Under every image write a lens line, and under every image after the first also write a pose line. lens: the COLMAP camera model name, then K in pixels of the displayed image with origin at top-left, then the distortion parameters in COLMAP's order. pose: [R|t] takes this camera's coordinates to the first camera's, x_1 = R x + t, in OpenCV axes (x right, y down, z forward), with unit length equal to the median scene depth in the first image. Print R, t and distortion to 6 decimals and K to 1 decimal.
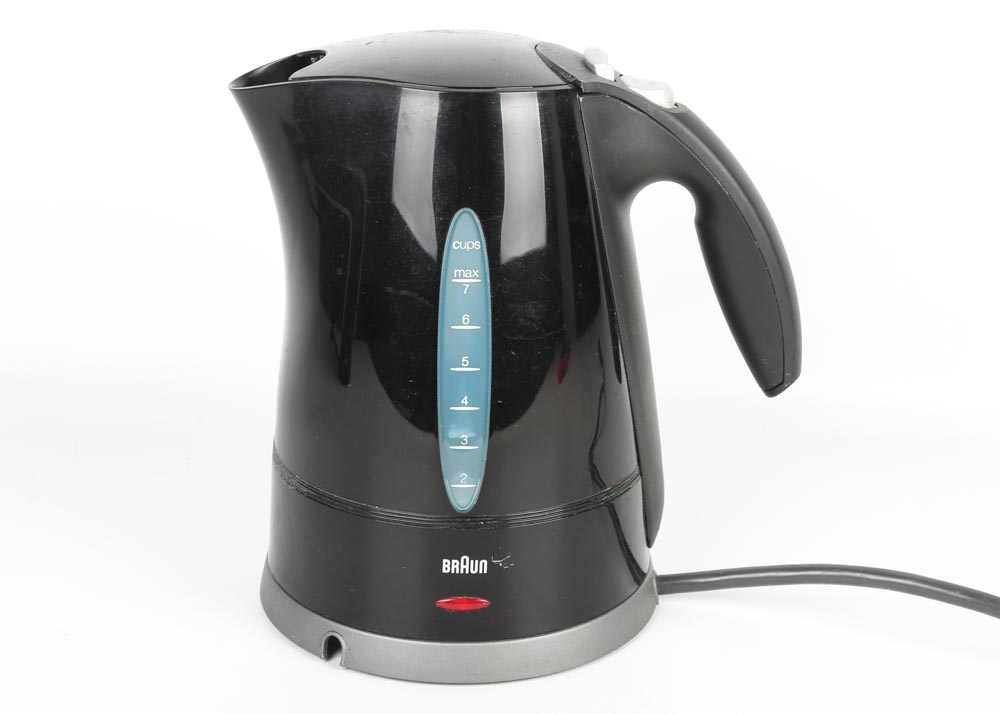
lens RADIAL K [[2387.2, 0, 506.1], [0, 2387.2, 353.6], [0, 0, 1]] dist [-0.247278, 0.000000]
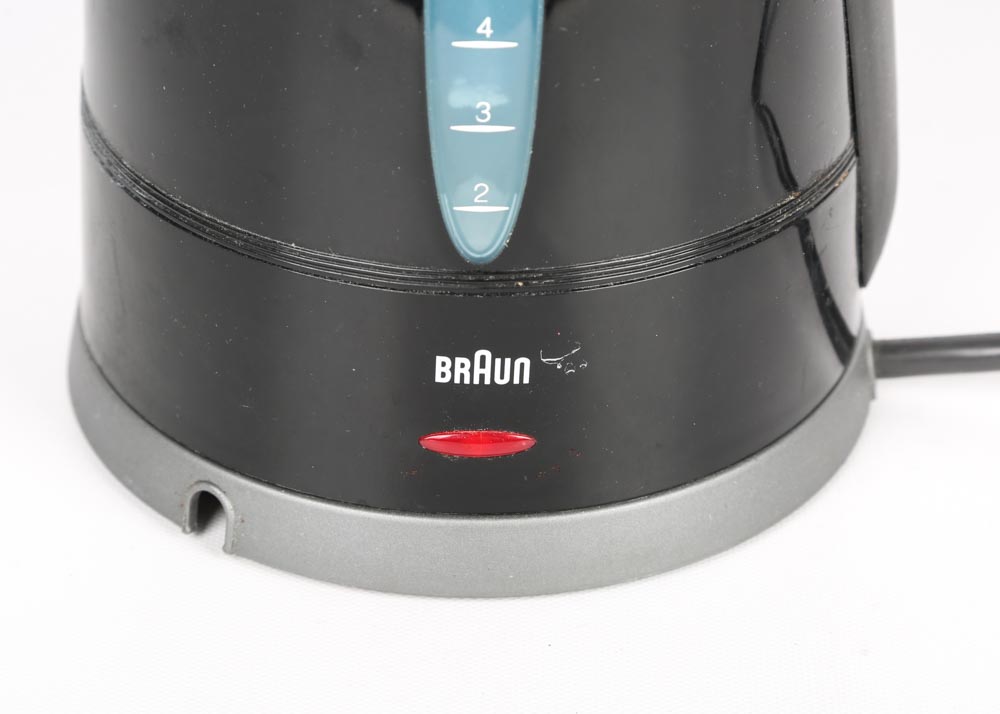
lens RADIAL K [[3117.5, 0, 528.2], [0, 3117.5, 391.7], [0, 0, 1]] dist [0.269572, 0.000000]
pose [[0.999827, 0.016003, -0.009522, -0.002406], [-0.013436, 0.973997, 0.226163, -0.045253], [0.012894, -0.225996, 0.974043, 0.394972]]
